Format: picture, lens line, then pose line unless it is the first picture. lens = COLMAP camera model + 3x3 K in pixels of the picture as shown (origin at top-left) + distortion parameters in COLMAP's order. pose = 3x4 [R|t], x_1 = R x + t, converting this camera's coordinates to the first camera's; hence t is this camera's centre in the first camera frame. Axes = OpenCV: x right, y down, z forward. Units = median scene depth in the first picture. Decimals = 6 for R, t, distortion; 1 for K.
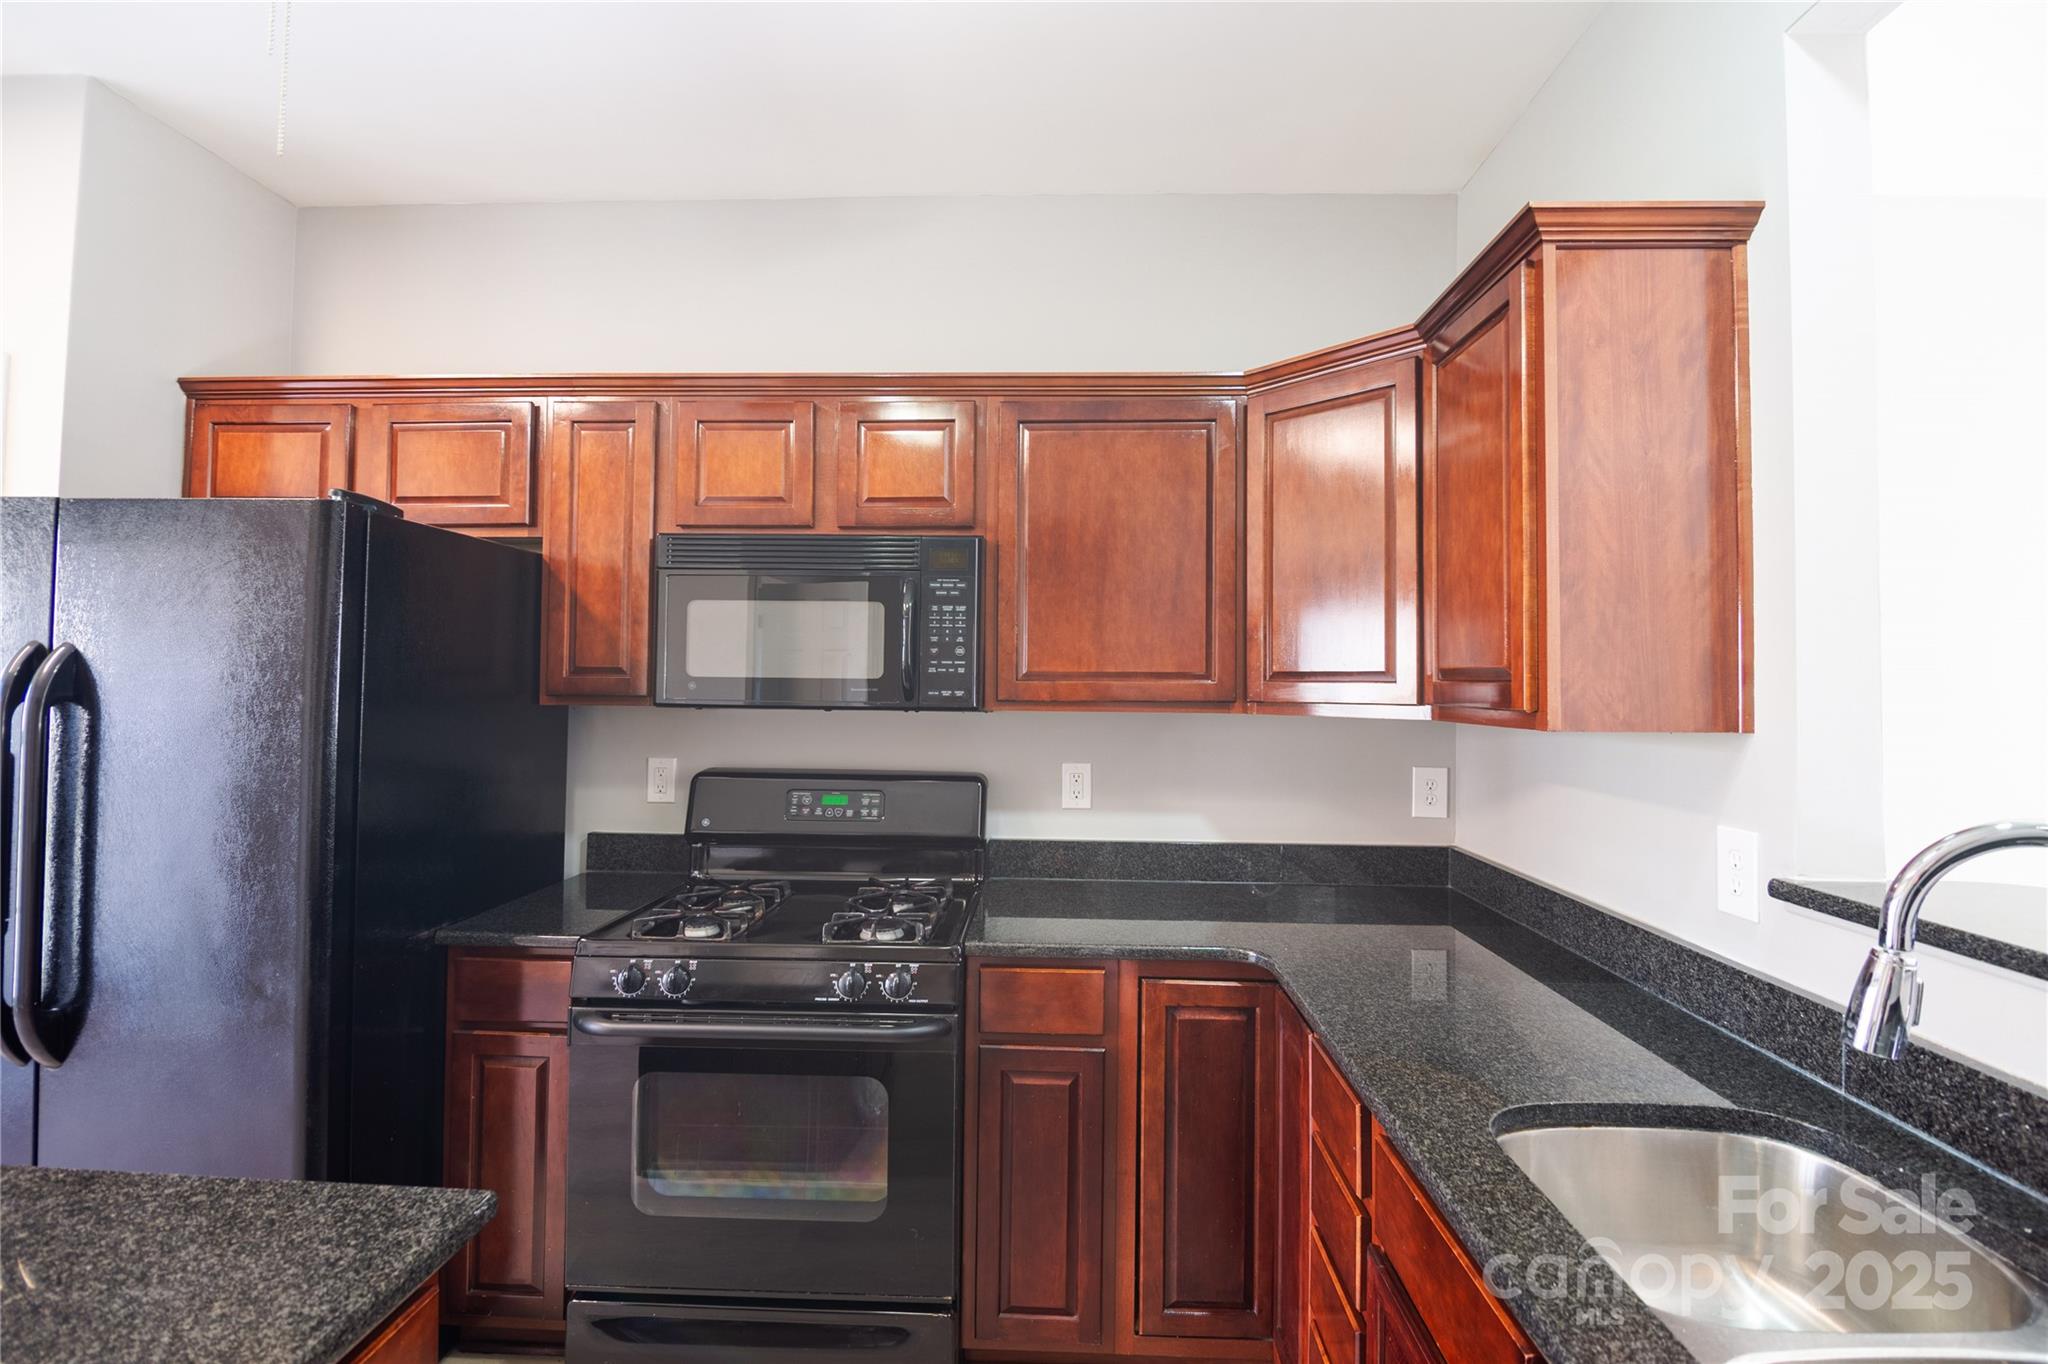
lens RADIAL K [[934.3, 0, 1032.8], [0, 934.3, 673.5], [0, 0, 1]] dist [-0.012941, -0.002166]
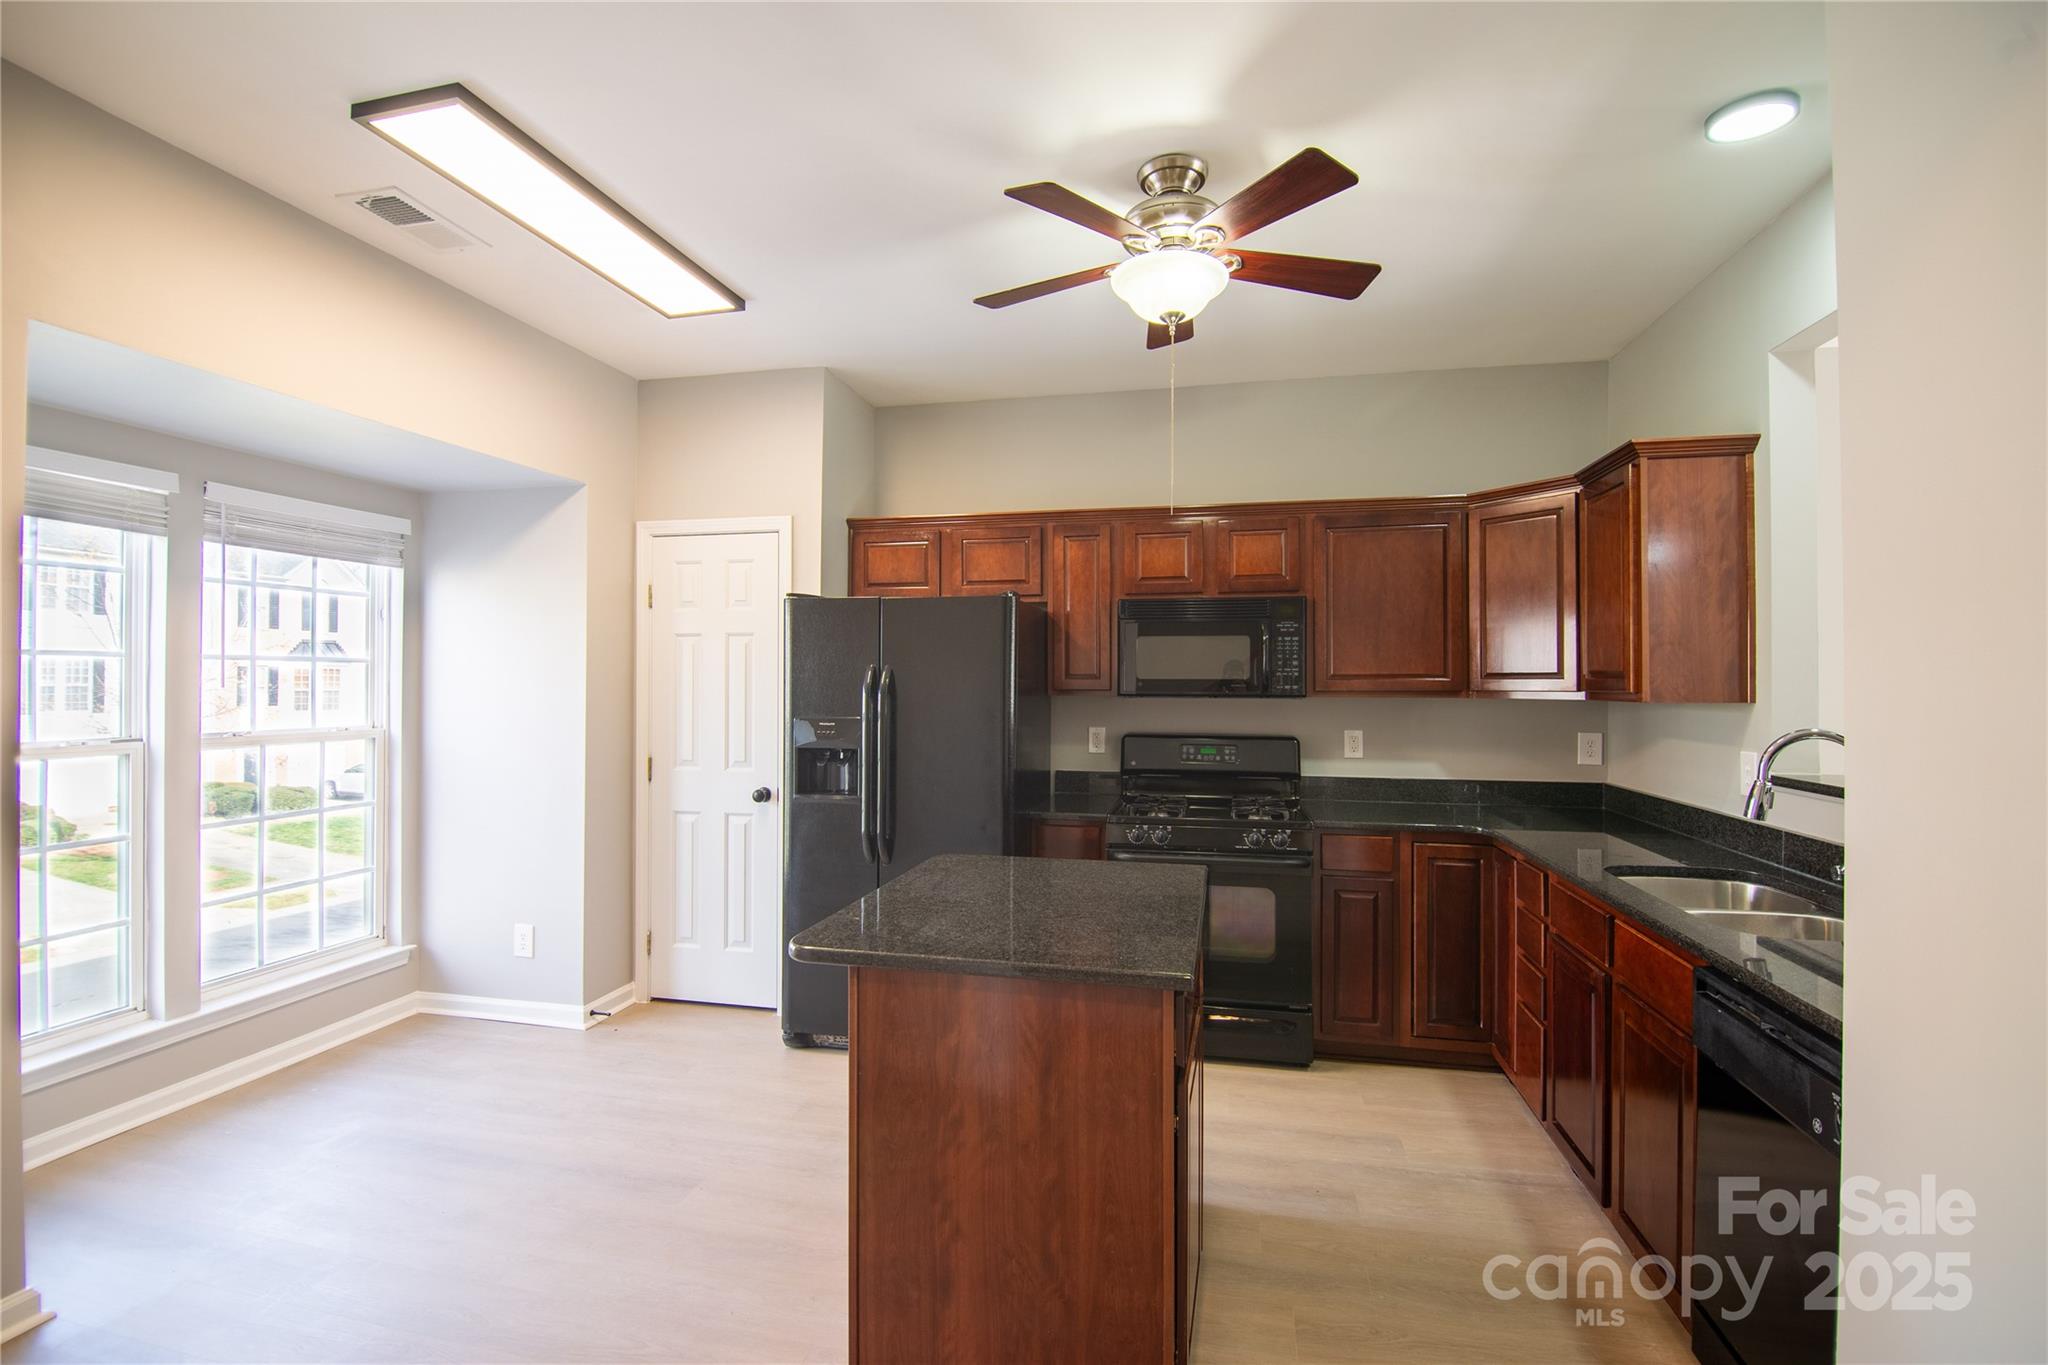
lens RADIAL K [[934.3, 0, 1020.4], [0, 934.3, 681.9], [0, 0, 1]] dist [-0.012941, -0.002166]
pose [[0.984668, -0.009011, -0.174206, -0.279974], [0.011328, 0.999860, 0.012309, -0.015930], [0.174071, -0.014094, 0.984632, -0.807832]]
